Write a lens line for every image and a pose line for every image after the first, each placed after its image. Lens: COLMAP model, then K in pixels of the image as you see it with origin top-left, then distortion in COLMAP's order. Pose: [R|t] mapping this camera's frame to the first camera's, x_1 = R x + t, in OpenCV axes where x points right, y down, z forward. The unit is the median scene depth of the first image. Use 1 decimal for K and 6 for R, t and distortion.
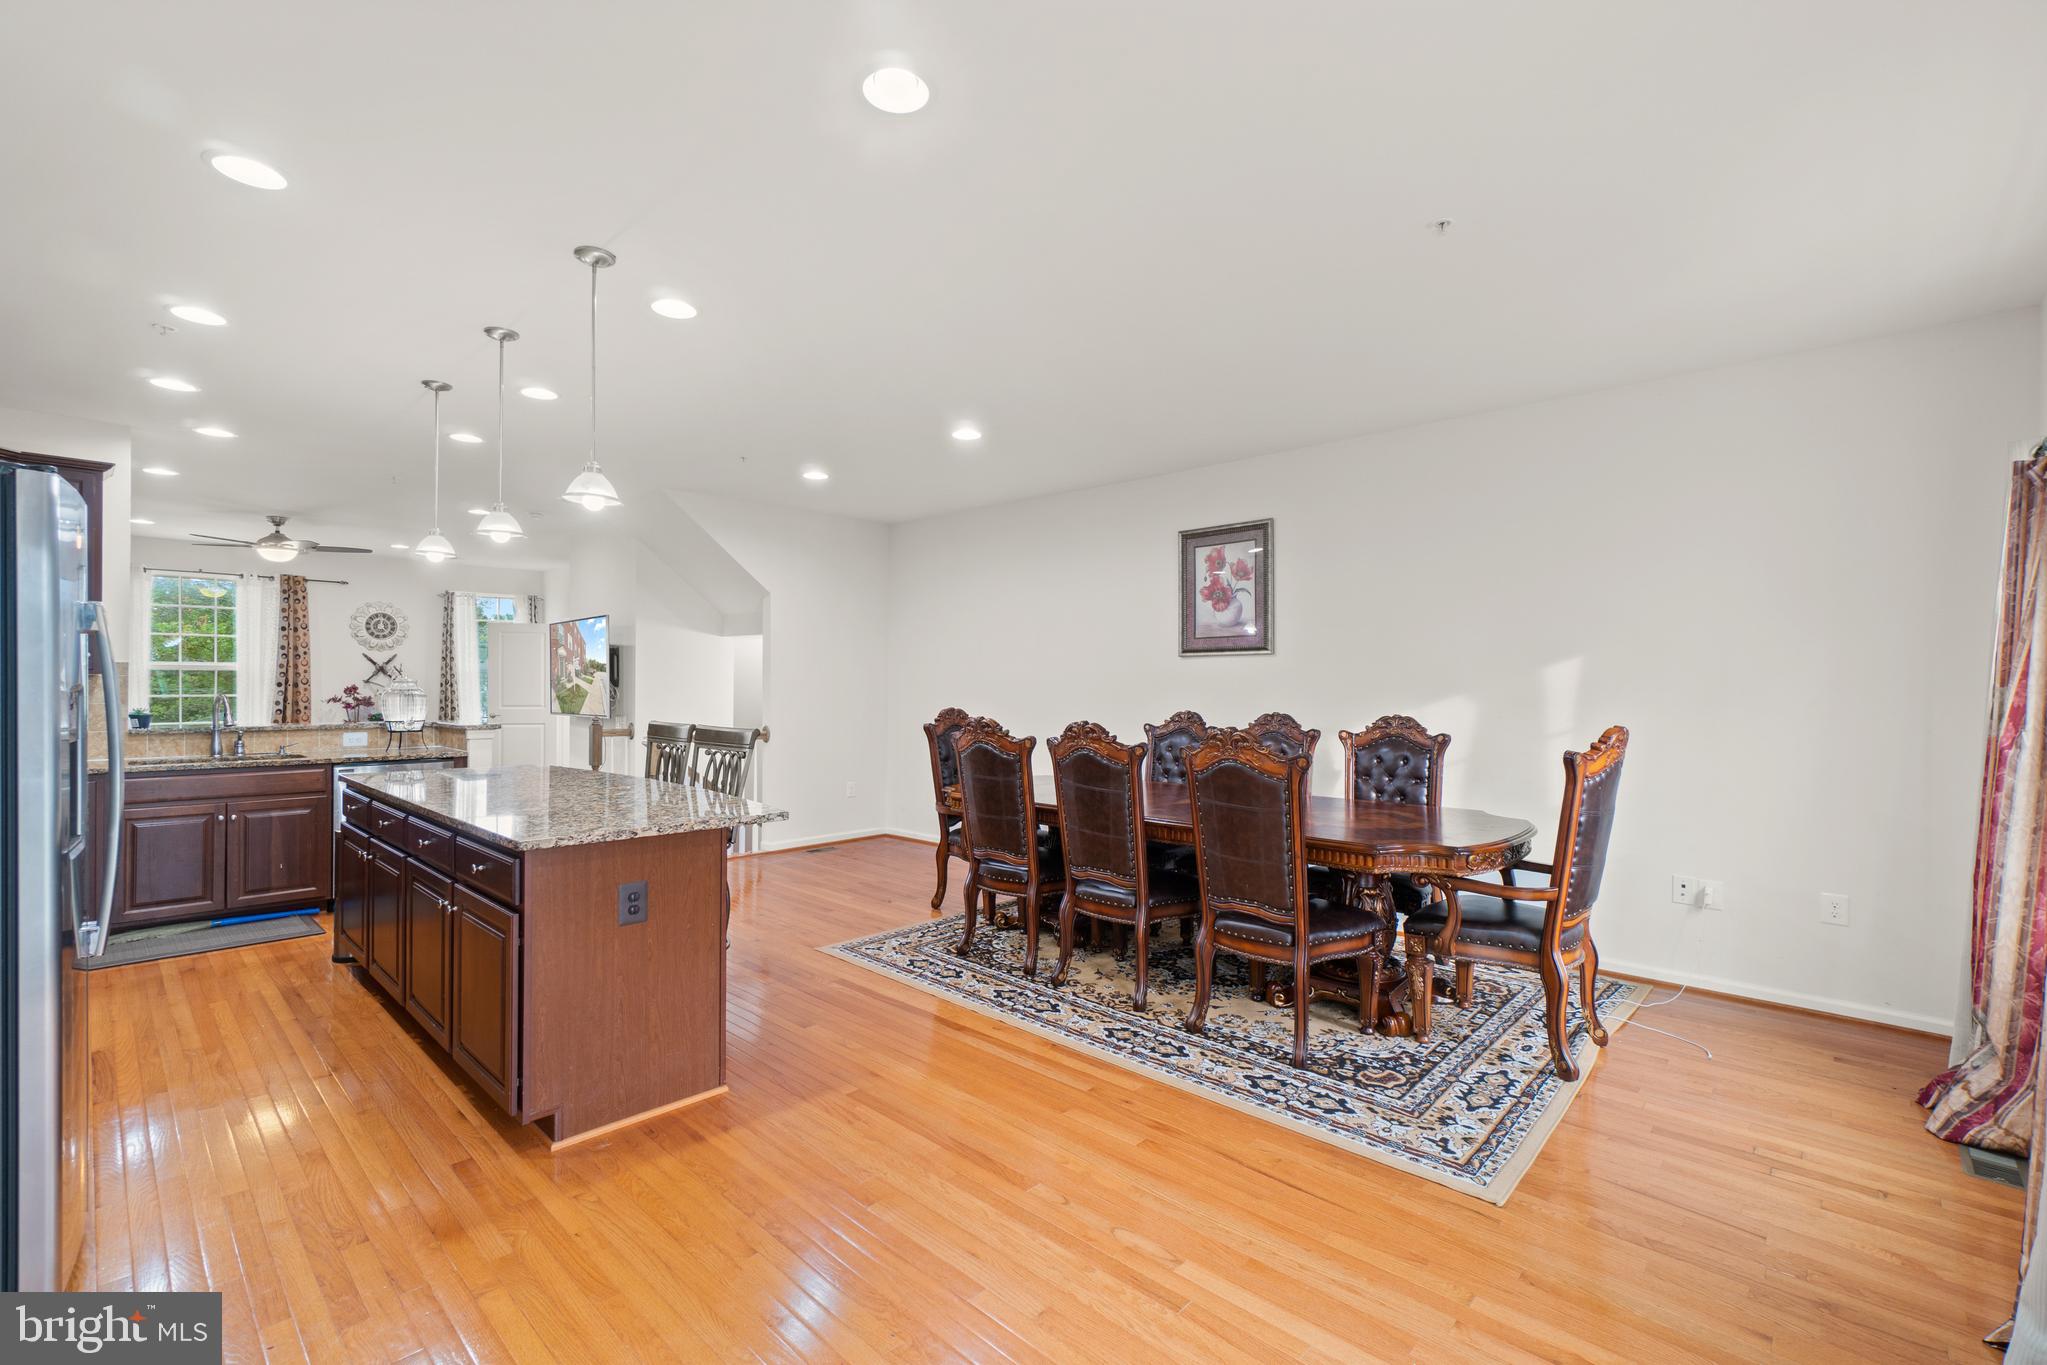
lens RADIAL K [[876.4, 0, 1025.2], [0, 876.4, 692.5], [0, 0, 1]] dist [-0.014944, -0.000200]
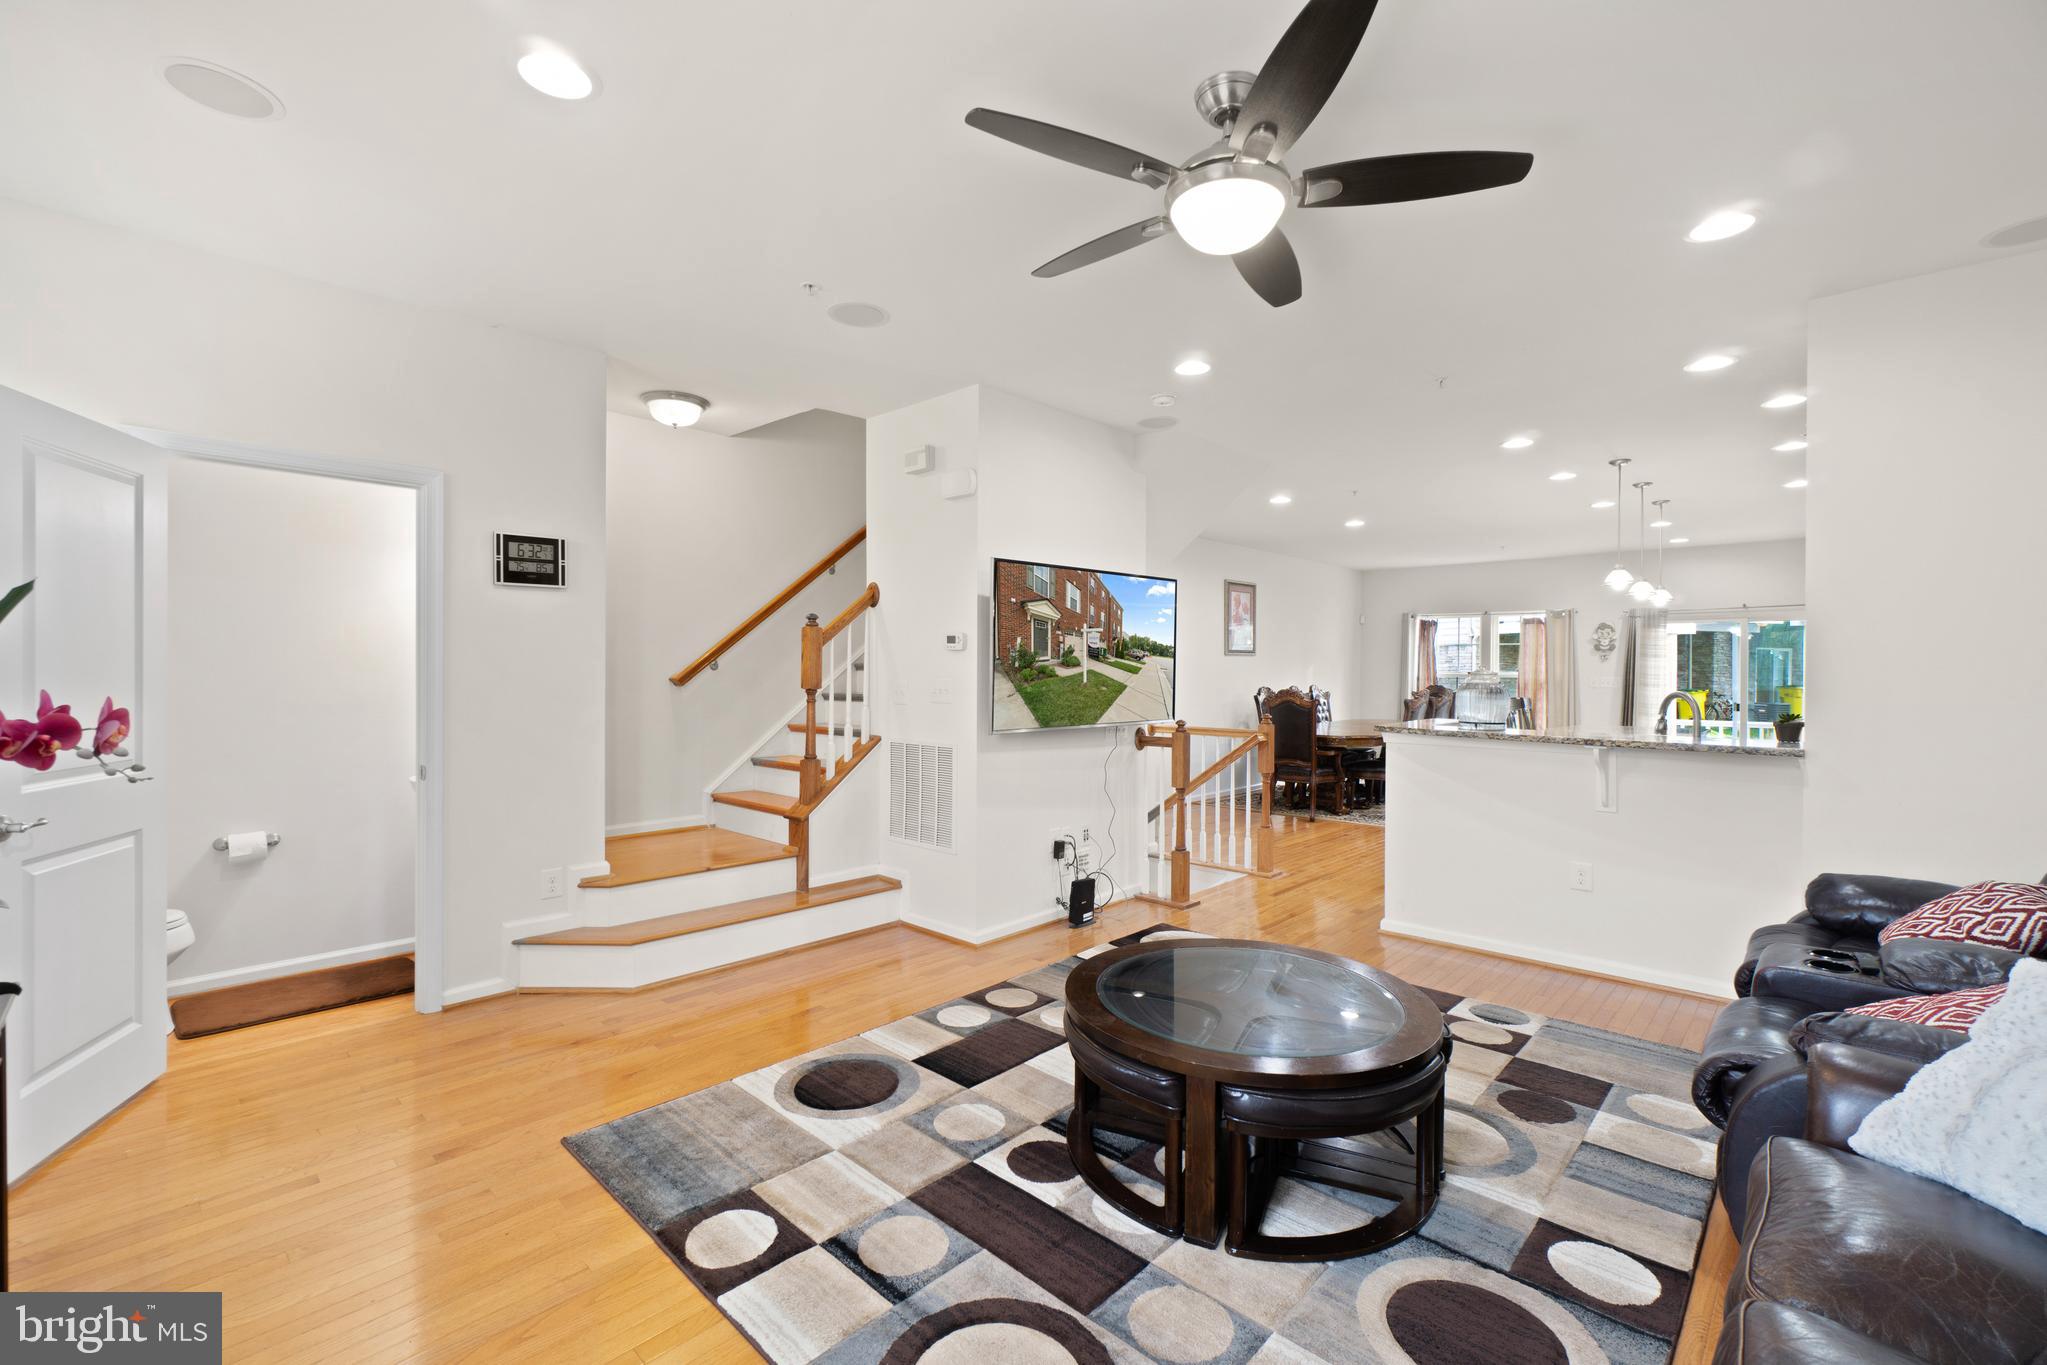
lens RADIAL K [[876.4, 0, 1018.1], [0, 876.4, 672.5], [0, 0, 1]] dist [-0.014944, -0.000200]
pose [[-0.003119, -0.000874, 0.999995, -0.896368], [0.009396, 0.999955, 0.000903, -0.007882], [-0.999951, 0.009398, -0.003110, 0.847866]]
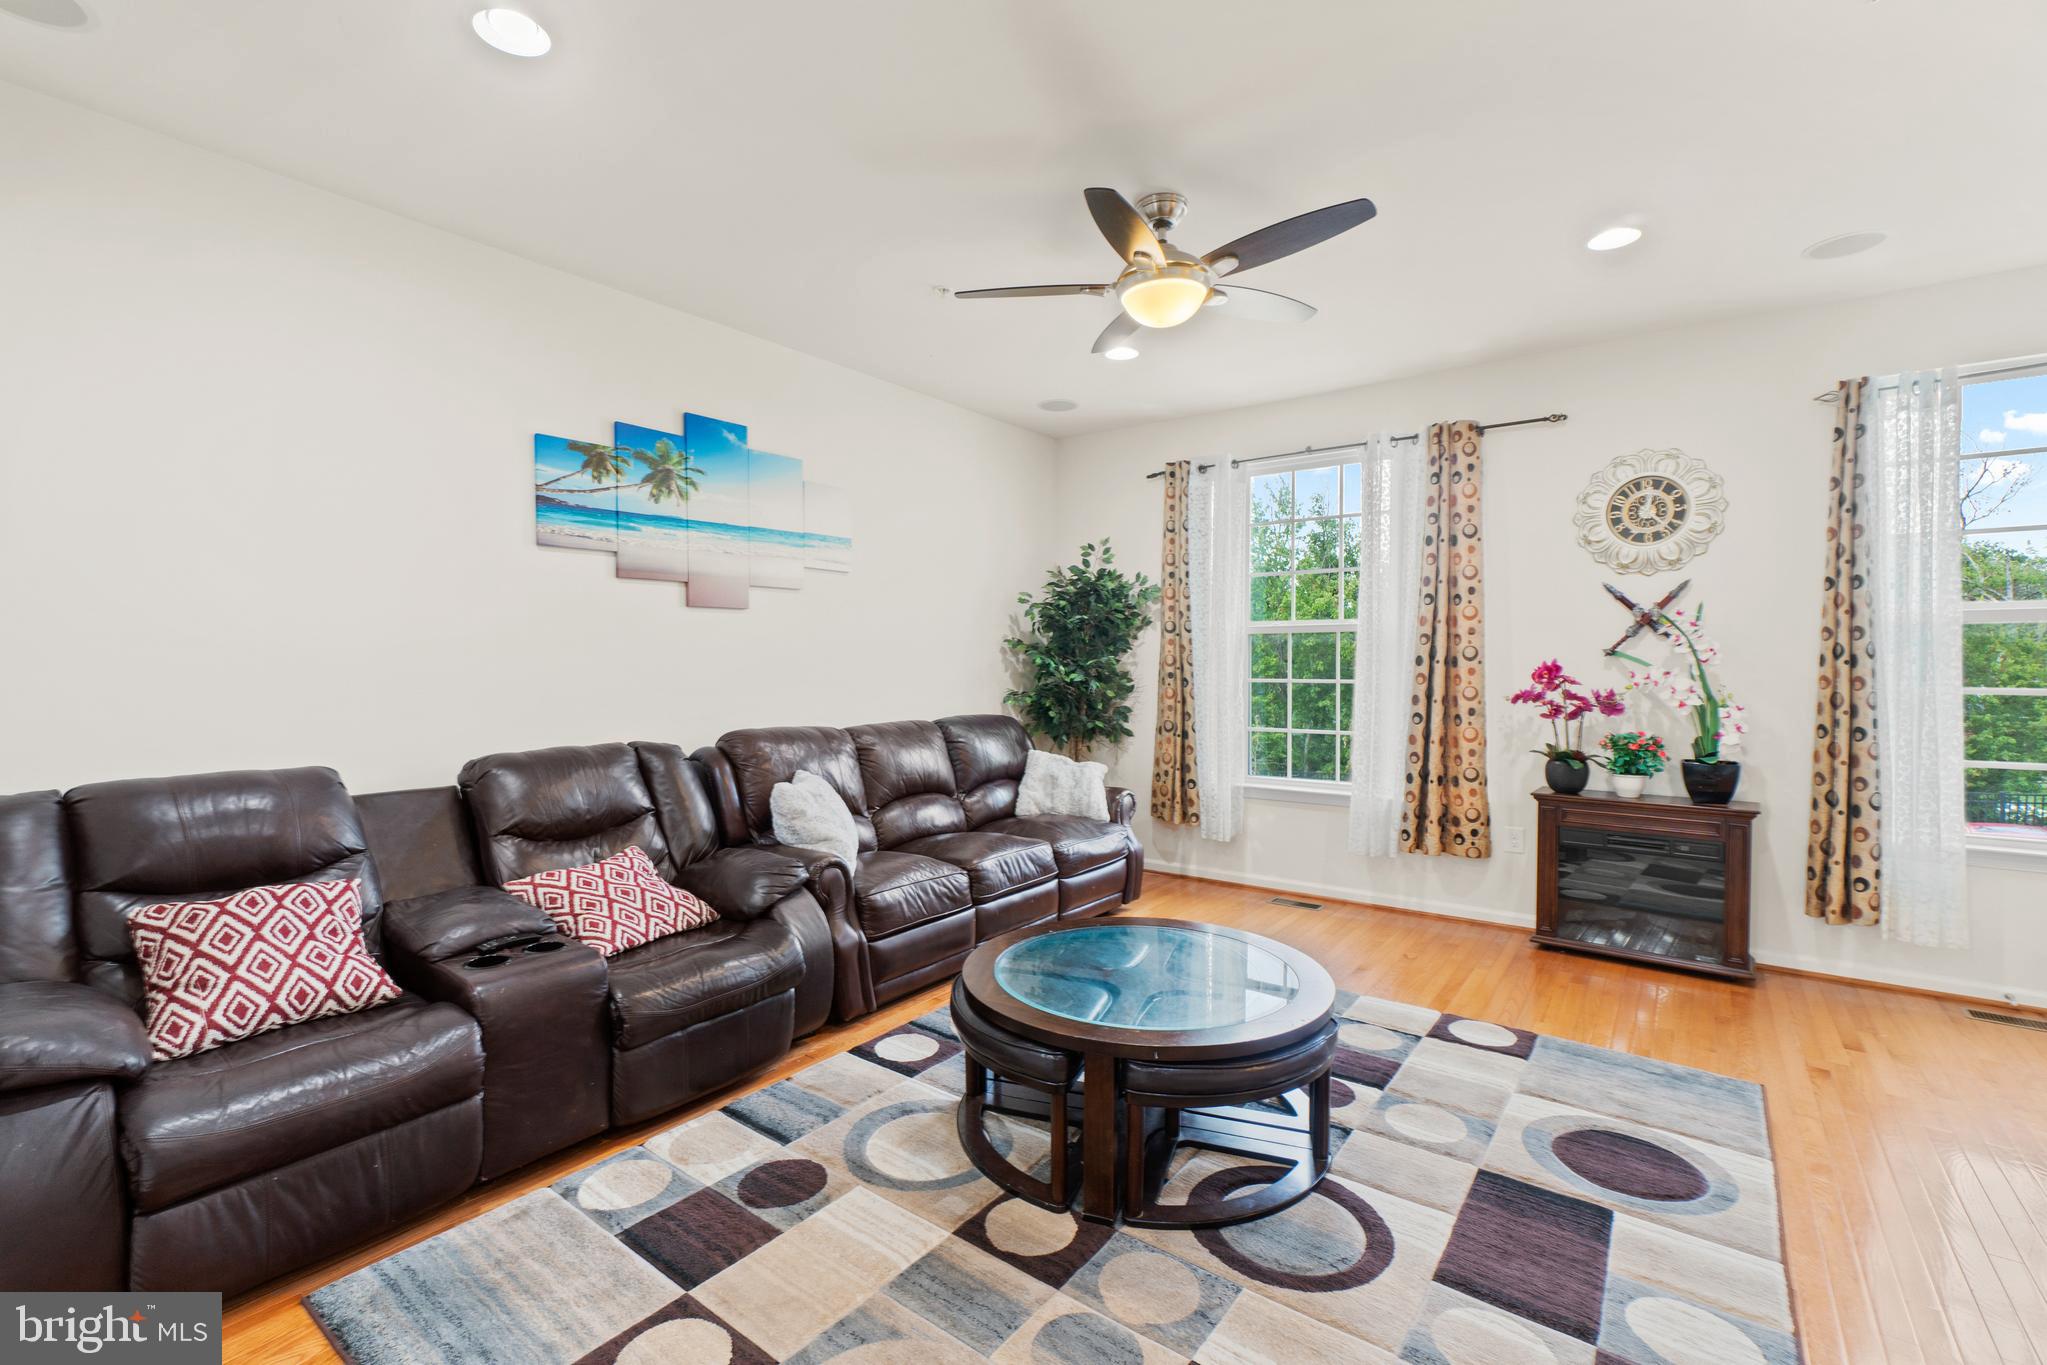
lens RADIAL K [[876.4, 0, 1024.1], [0, 876.4, 682.1], [0, 0, 1]] dist [-0.014944, -0.000200]
pose [[0.091959, 0.006435, -0.995742, -0.399624], [-0.012379, 0.999909, 0.005318, 0.002401], [0.995686, 0.011837, 0.092030, 0.725002]]
